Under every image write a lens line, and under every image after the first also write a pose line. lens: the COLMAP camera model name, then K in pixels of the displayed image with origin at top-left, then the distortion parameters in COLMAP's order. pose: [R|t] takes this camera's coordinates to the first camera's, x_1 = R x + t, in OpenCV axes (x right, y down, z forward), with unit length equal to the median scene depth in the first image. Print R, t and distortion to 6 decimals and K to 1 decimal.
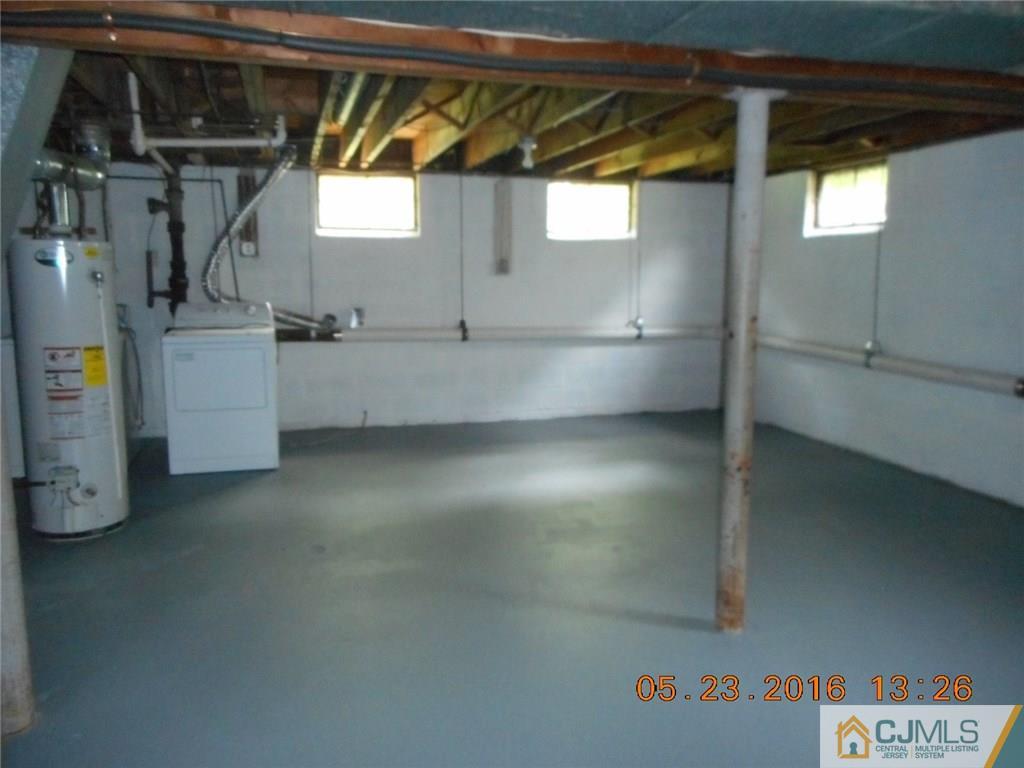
lens RADIAL K [[764.2, 0, 511.7], [0, 764.2, 387.6], [0, 0, 1]] dist [0.004745, -0.007343]
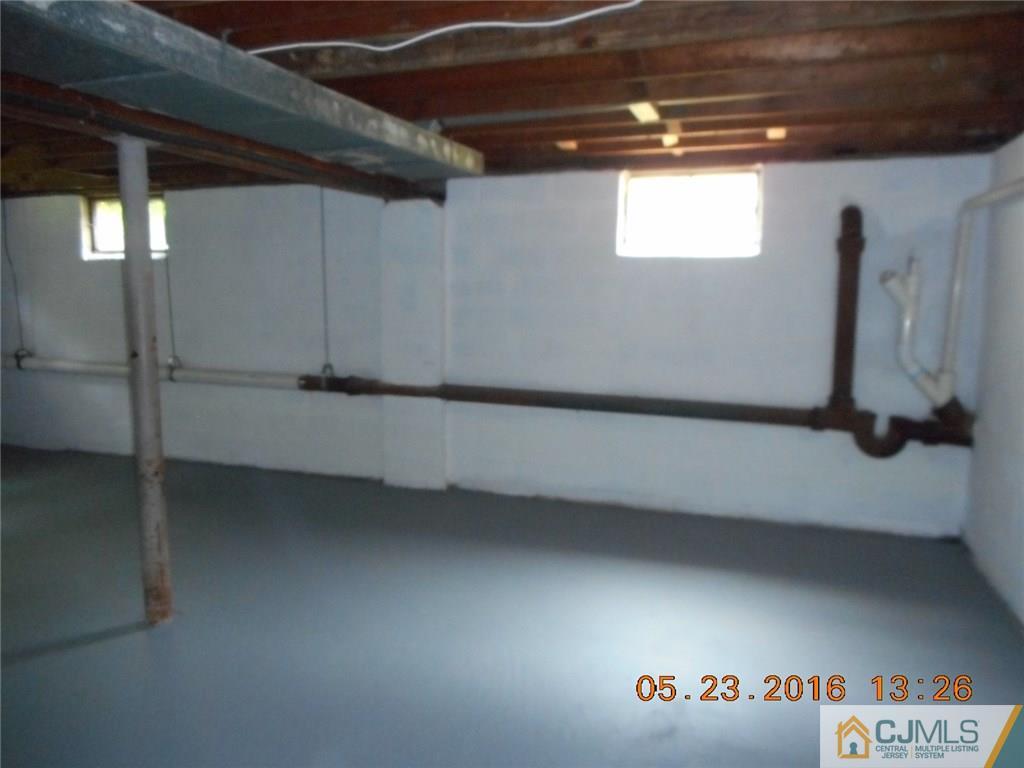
lens RADIAL K [[764.2, 0, 510.4], [0, 764.2, 383.6], [0, 0, 1]] dist [0.004745, -0.007343]
pose [[0.570853, -0.096400, 0.815374, -0.283677], [0.121644, 0.992054, 0.032125, 0.003198], [-0.811991, 0.080847, 0.578043, -0.068397]]
